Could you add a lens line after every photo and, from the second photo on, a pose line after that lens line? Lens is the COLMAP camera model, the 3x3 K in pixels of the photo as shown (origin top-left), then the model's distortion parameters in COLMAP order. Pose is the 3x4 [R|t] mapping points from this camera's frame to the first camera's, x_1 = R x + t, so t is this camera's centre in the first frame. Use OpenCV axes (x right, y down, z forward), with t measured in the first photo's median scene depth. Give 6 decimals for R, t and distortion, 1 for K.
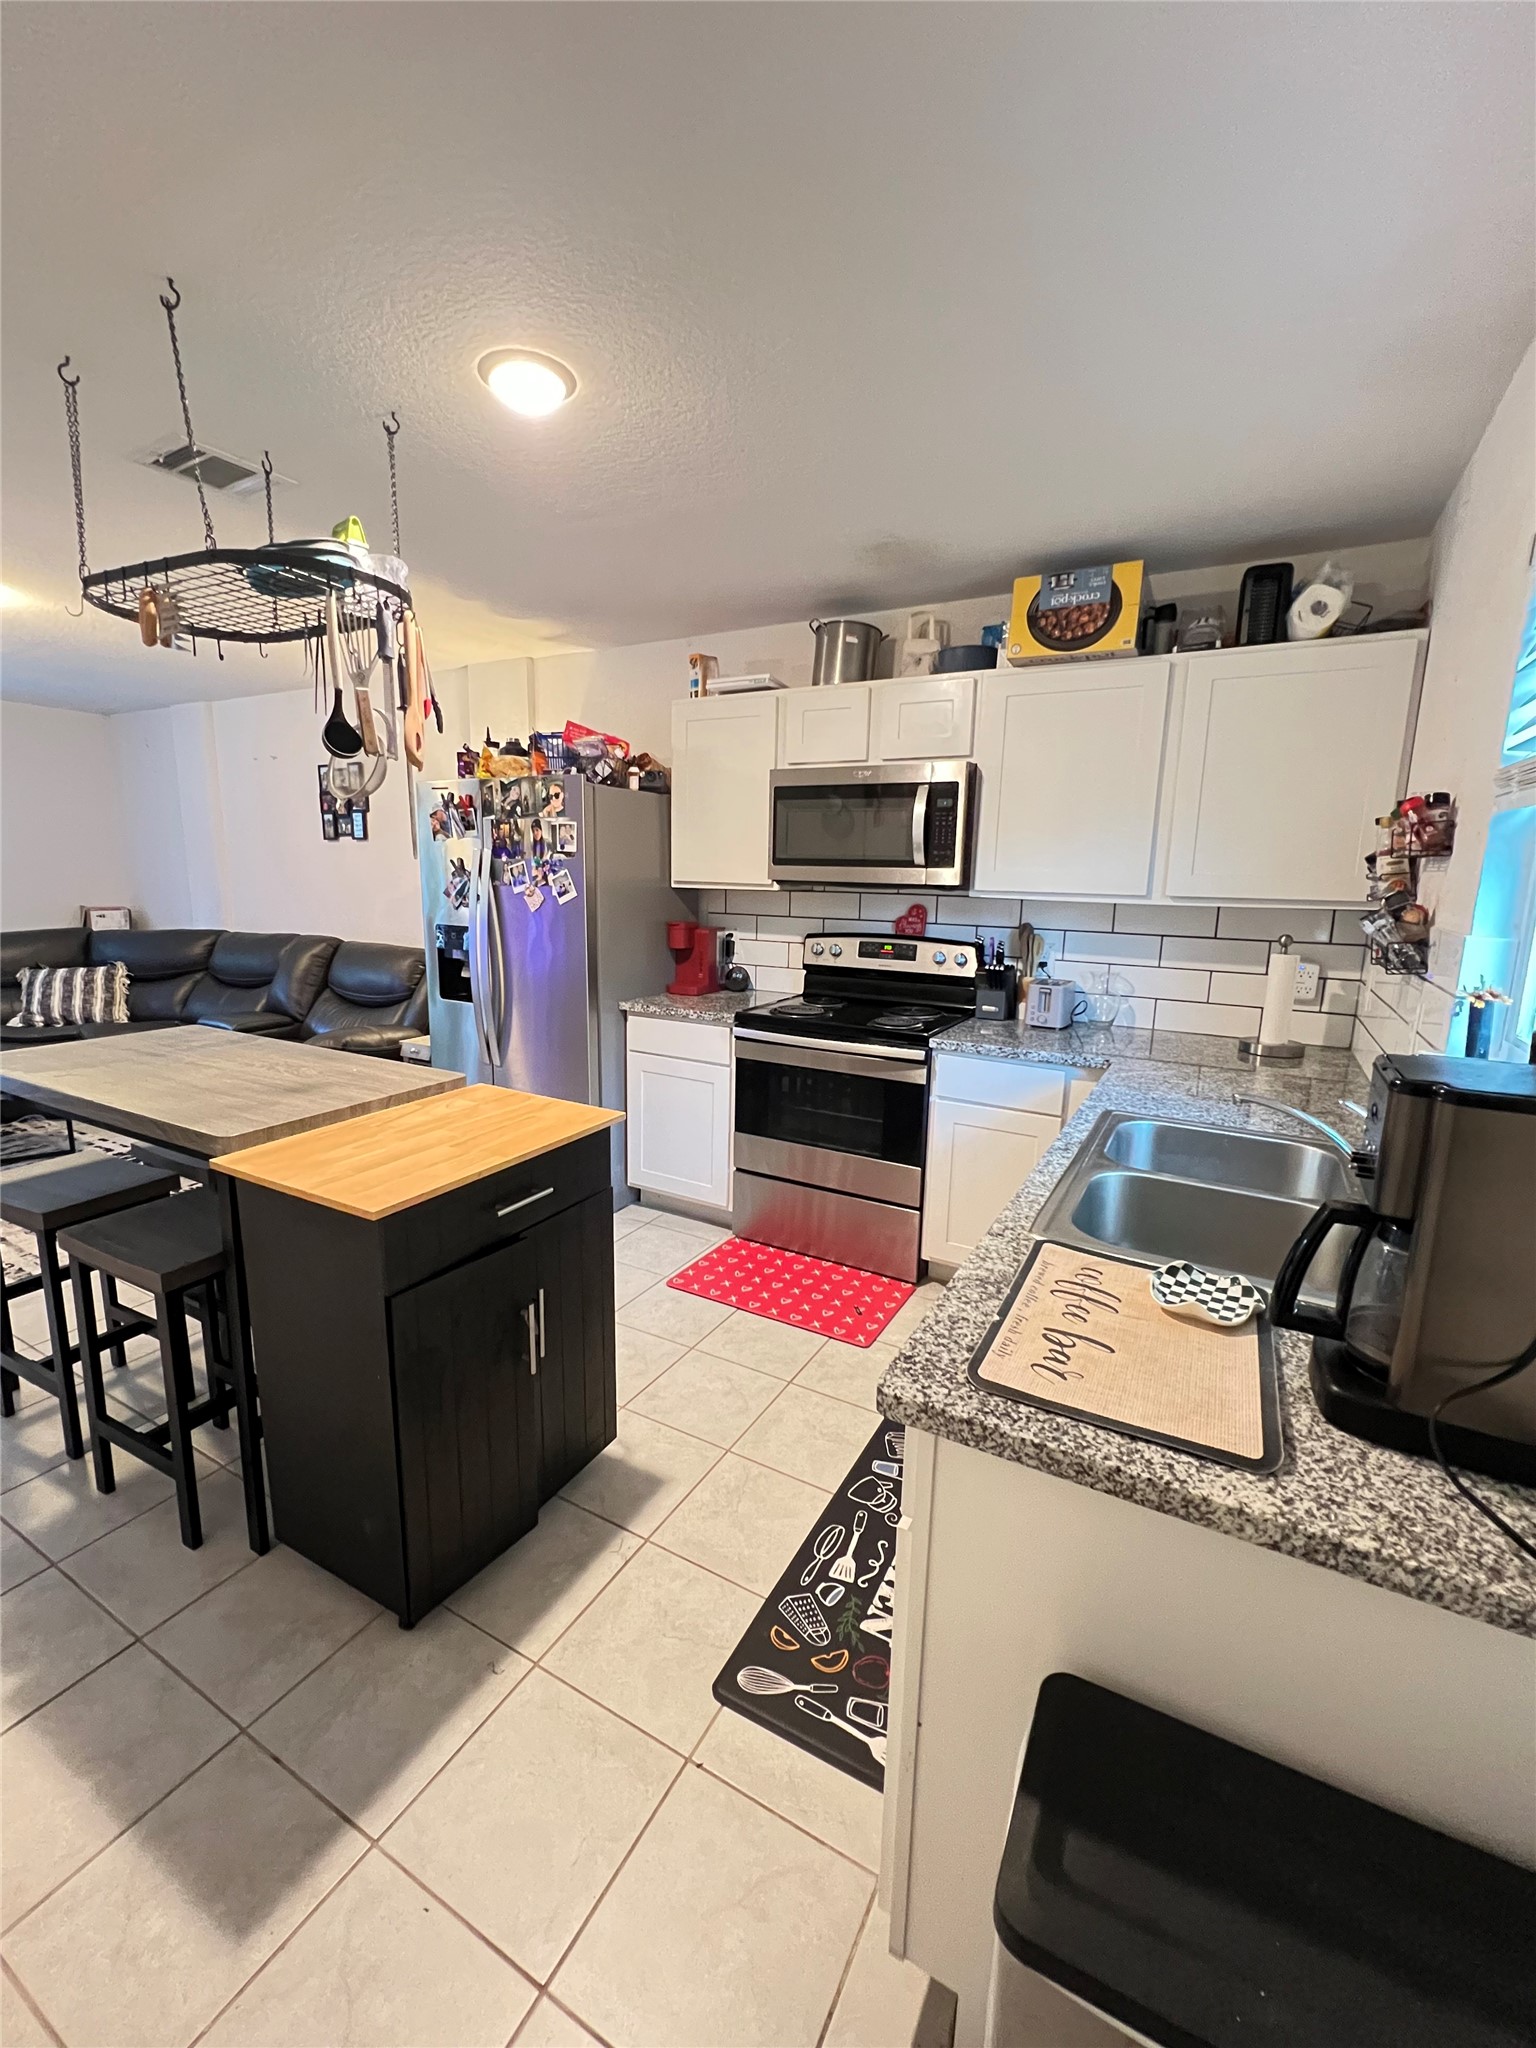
lens RADIAL K [[862.2, 0, 757.8], [0, 862.2, 1019.6], [0, 0, 1]] dist [0.002058, 0.000092]
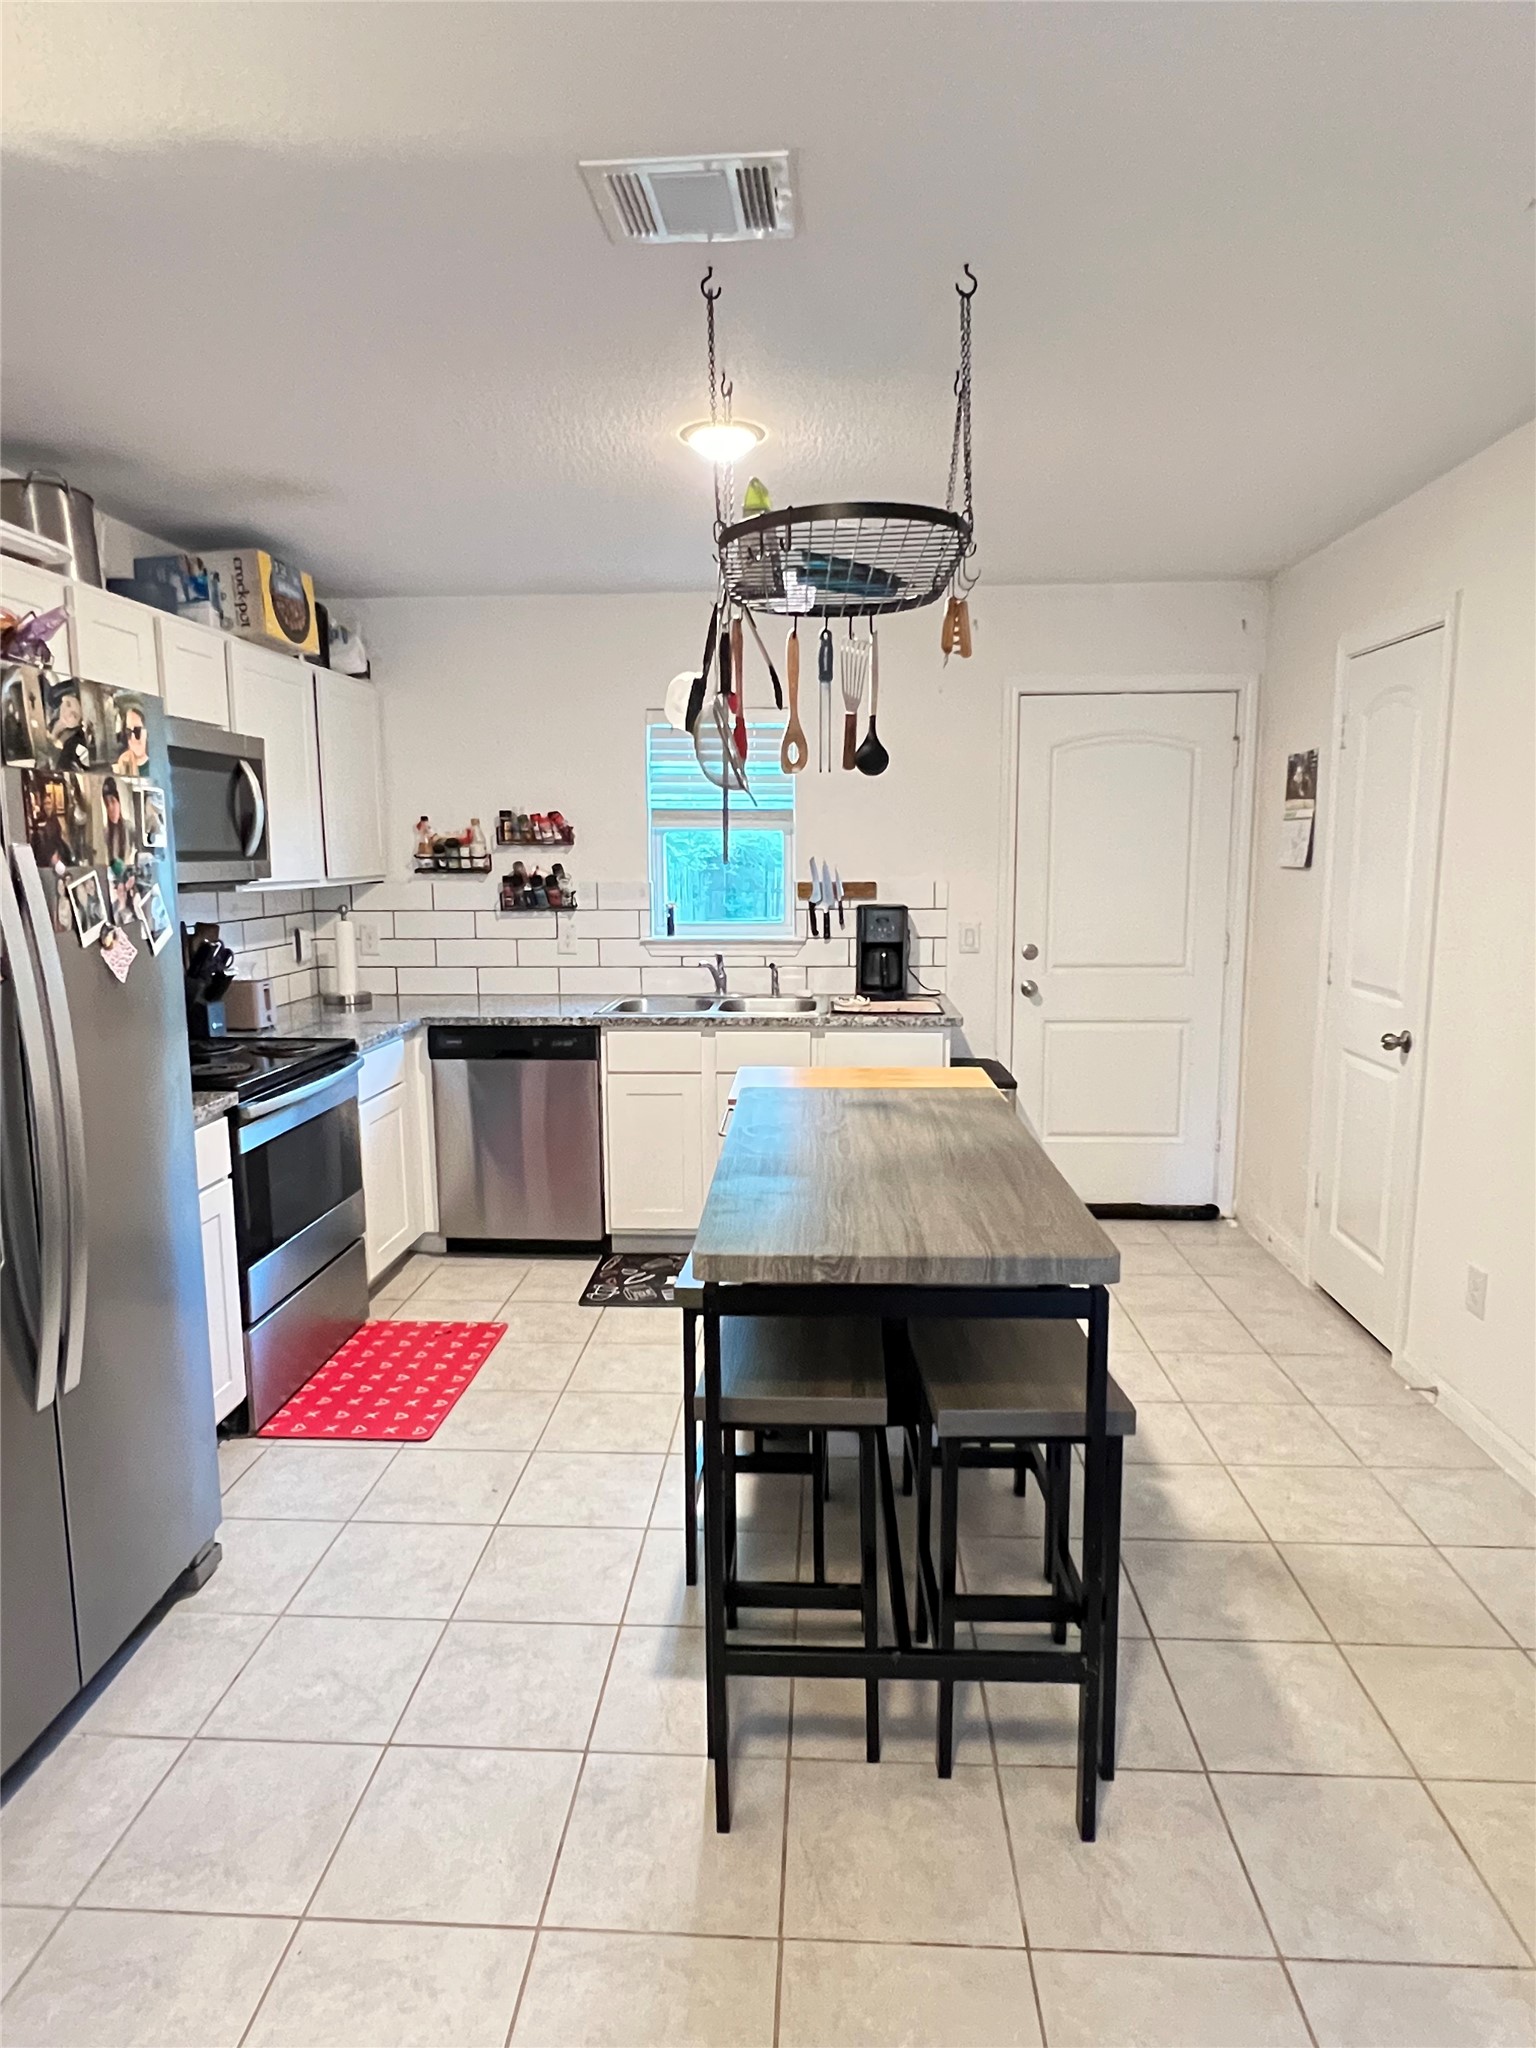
lens RADIAL K [[1213.7, 0, 763.8], [0, 1213.7, 1027.5], [0, 0, 1]] dist [-0.000904, -0.001914]
pose [[-0.443848, -0.145168, 0.884265, -0.985259], [0.159436, 0.958253, 0.237341, -0.201405], [-0.881804, 0.246328, -0.402174, 0.978067]]
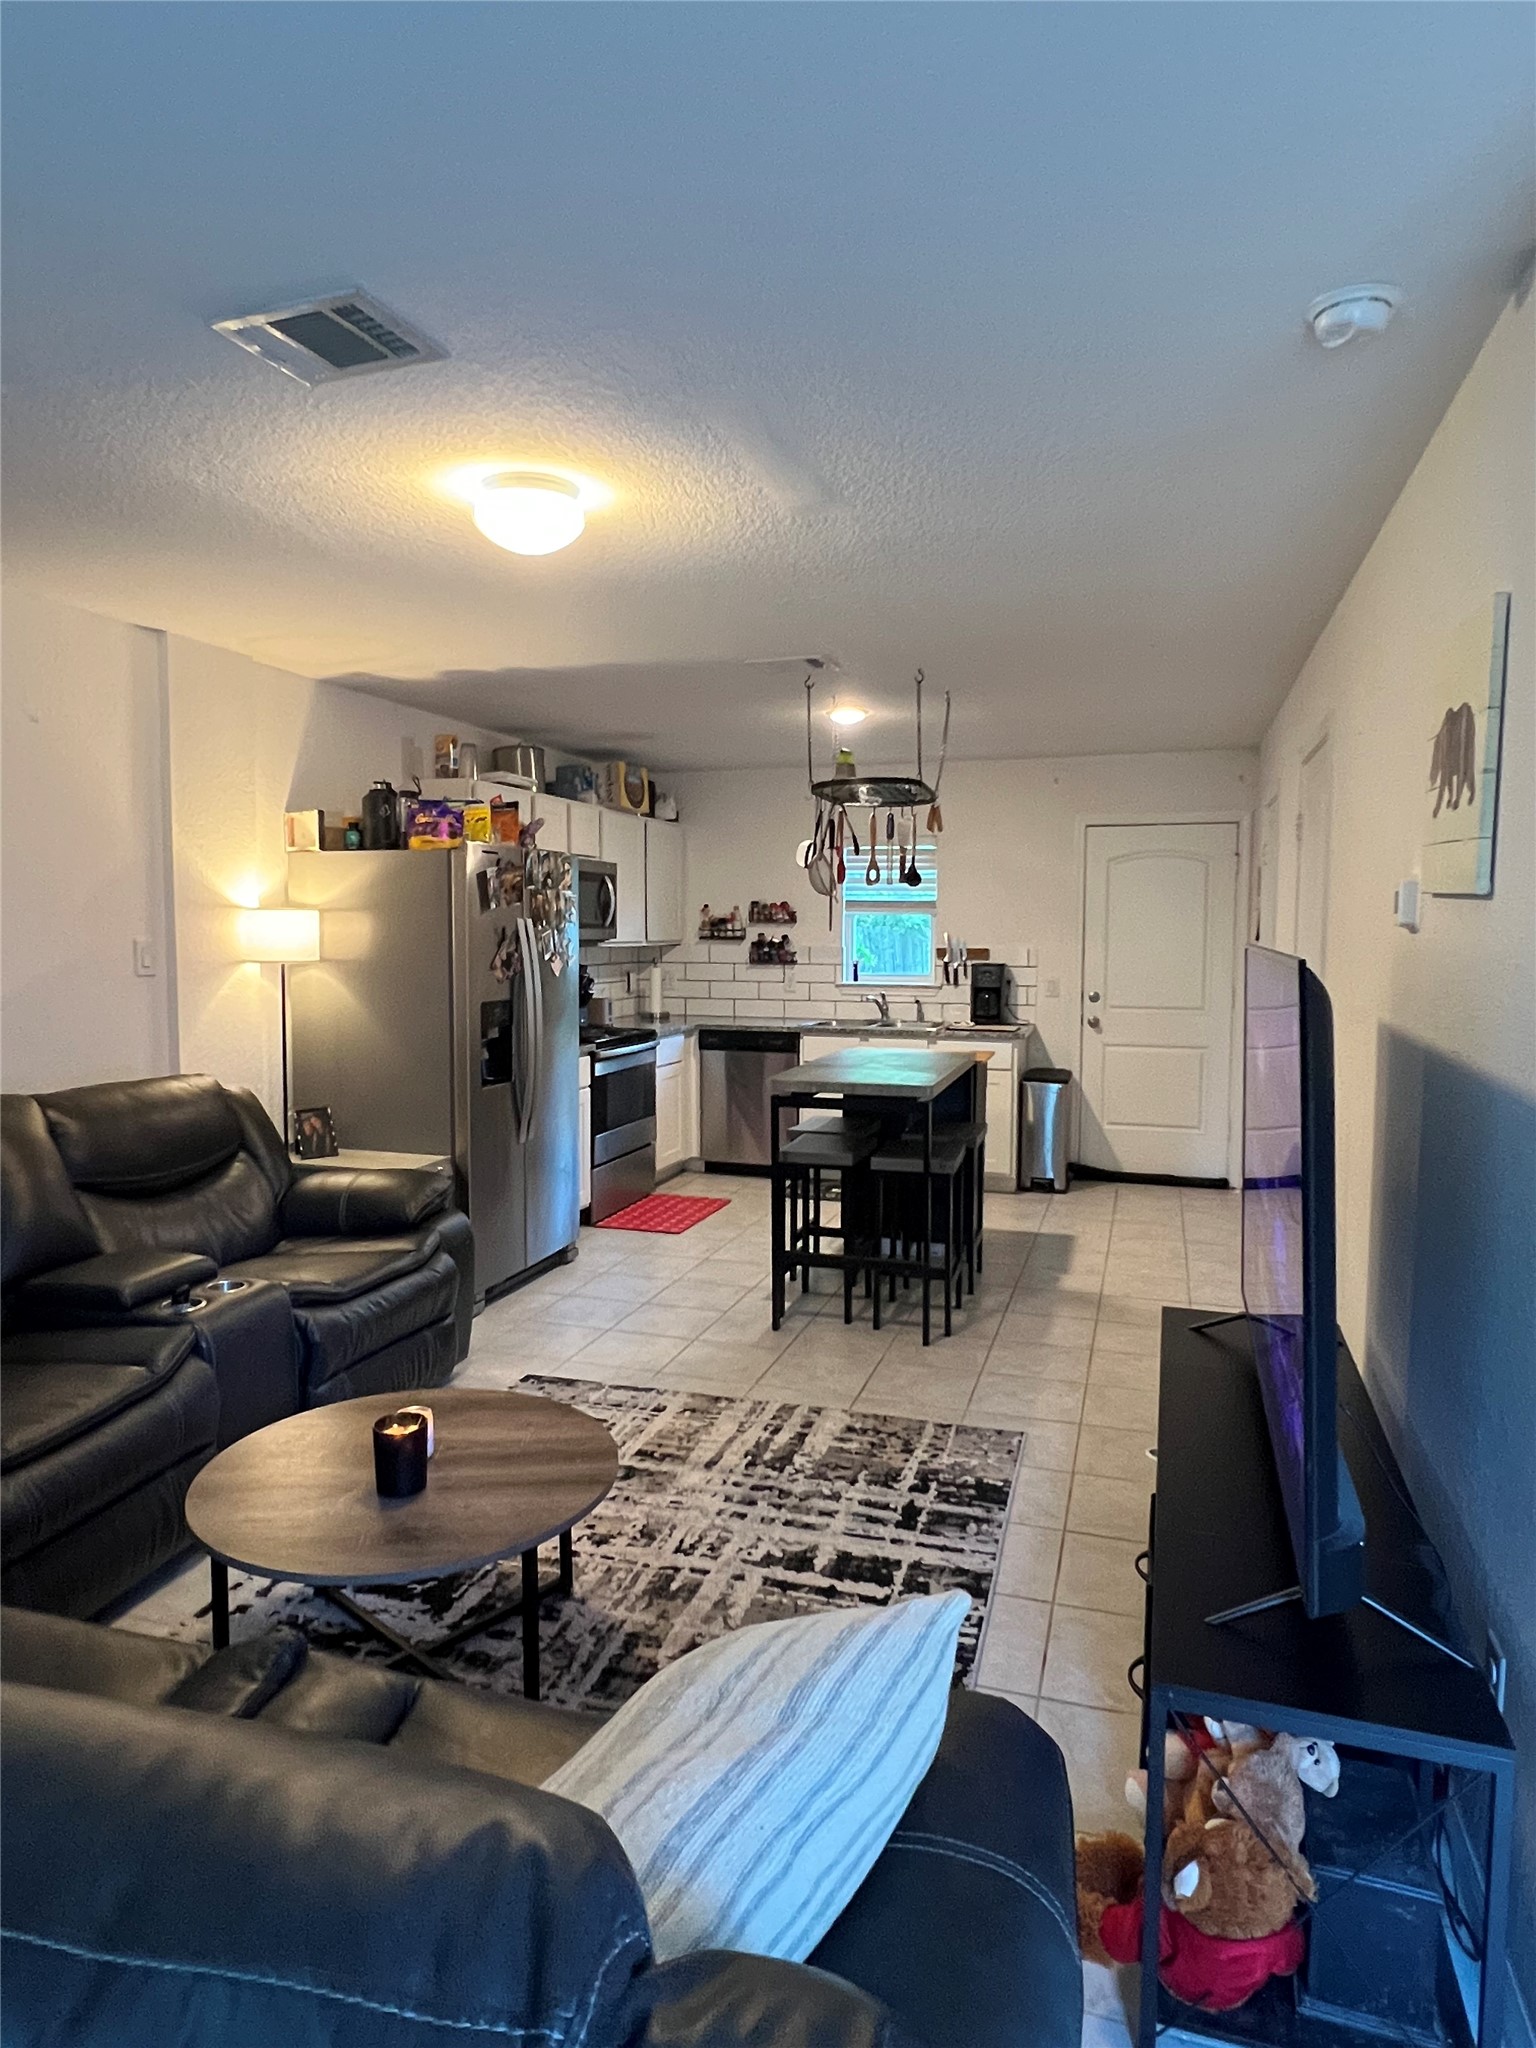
lens RADIAL K [[1213.7, 0, 760.7], [0, 1213.7, 1025.0], [0, 0, 1]] dist [-0.000904, -0.001914]
pose [[-0.198981, -0.093713, 0.975512, -1.794172], [0.169104, 0.977203, 0.128368, -0.218876], [-0.965303, 0.190506, -0.178597, 1.050039]]
